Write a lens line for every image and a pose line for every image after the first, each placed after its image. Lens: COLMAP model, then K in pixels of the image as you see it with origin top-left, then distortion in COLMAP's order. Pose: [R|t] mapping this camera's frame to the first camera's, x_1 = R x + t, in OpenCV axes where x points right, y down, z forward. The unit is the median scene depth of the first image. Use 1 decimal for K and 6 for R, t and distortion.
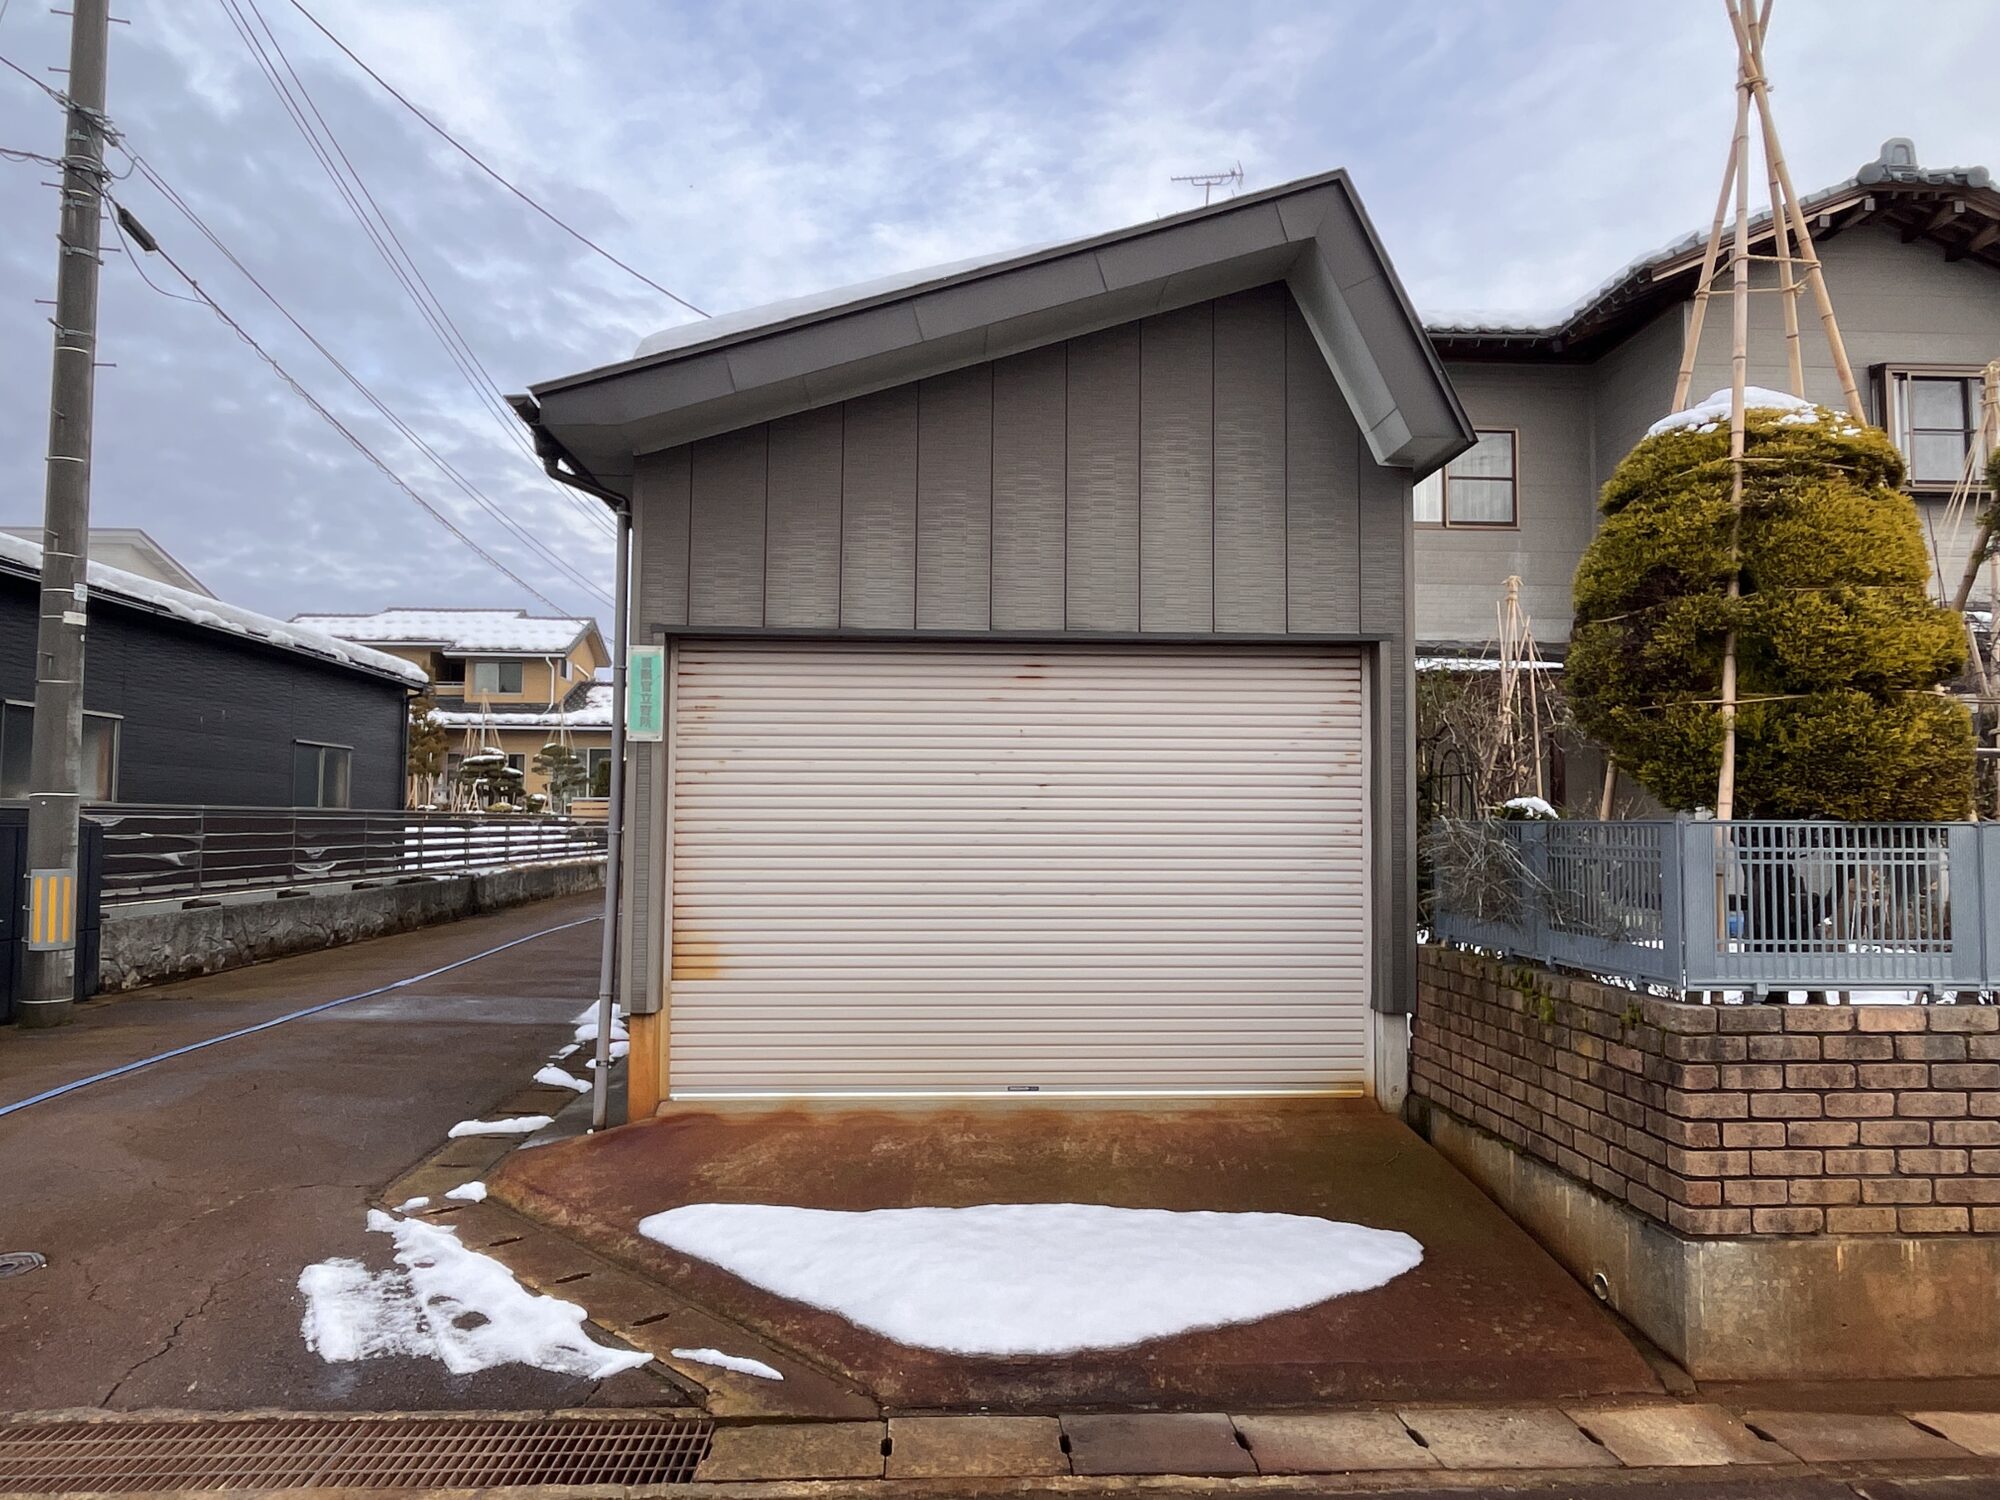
lens RADIAL K [[1317.7, 0, 994.4], [0, 1317.7, 765.9], [0, 0, 1]] dist [-0.006991, 0.009970]
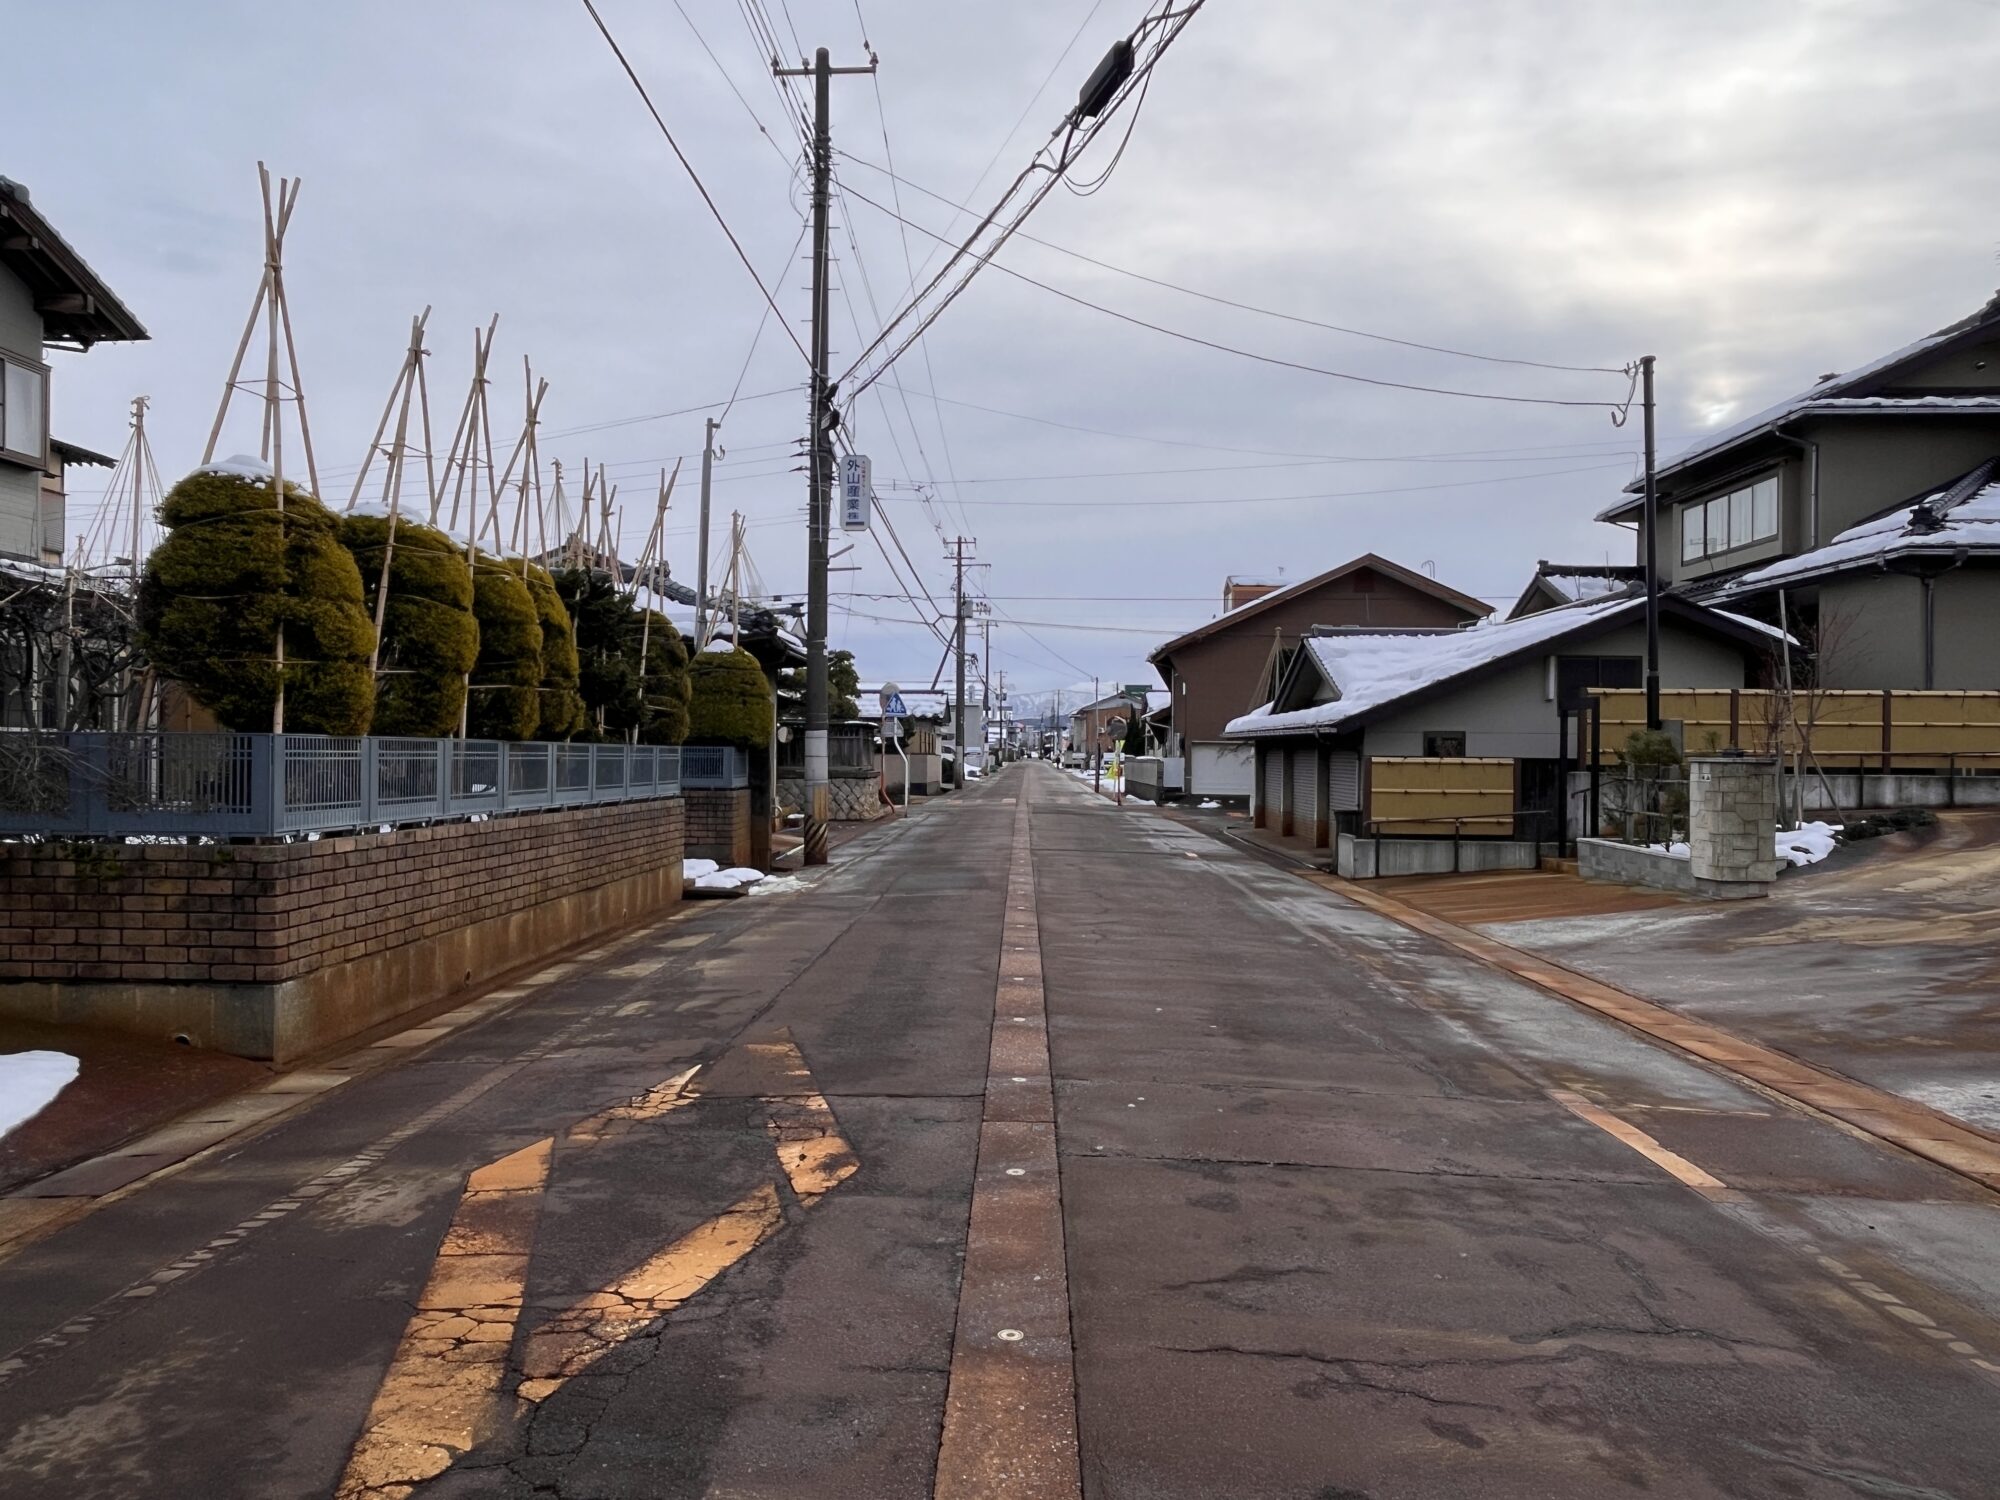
lens RADIAL K [[1317.7, 0, 999.4], [0, 1317.7, 760.3], [0, 0, 1]] dist [-0.006991, 0.009970]
pose [[0.081345, -0.009716, 0.996639, -1.050291], [-0.058668, 0.998172, 0.014520, -0.002297], [-0.994958, -0.059651, 0.080626, -0.033068]]
